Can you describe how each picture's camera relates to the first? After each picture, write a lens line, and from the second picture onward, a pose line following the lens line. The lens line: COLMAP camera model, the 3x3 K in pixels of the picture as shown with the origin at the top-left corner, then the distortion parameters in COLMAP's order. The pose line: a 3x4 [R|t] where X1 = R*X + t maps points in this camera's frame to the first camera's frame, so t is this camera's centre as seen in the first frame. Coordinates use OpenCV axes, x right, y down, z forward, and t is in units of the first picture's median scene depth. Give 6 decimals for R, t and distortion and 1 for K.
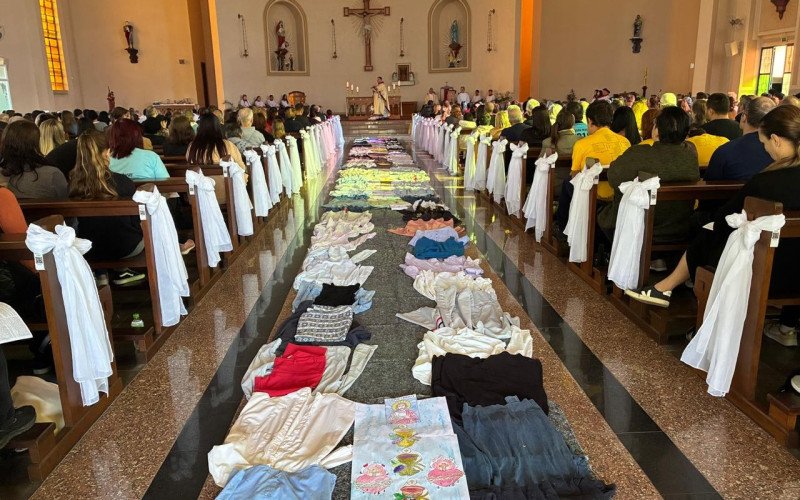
lens RADIAL K [[603.0, 0, 400.0], [0, 603.0, 250.0], [0, 0, 1]] dist [0.080131, -0.100865]
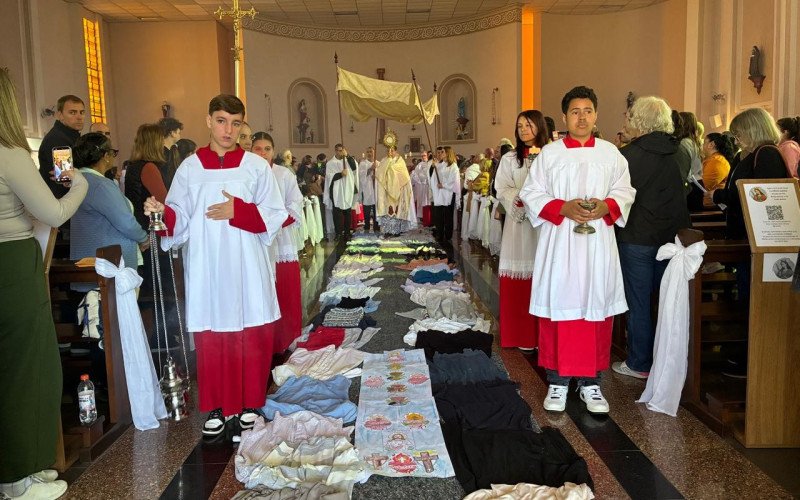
lens RADIAL K [[603.0, 0, 400.0], [0, 603.0, 250.0], [0, 0, 1]] dist [0.080131, -0.100865]
pose [[0.999696, -0.002143, -0.024570, 0.036755], [-0.000623, 0.993708, -0.111999, 0.115170], [0.024655, 0.111981, 0.993404, -0.365713]]
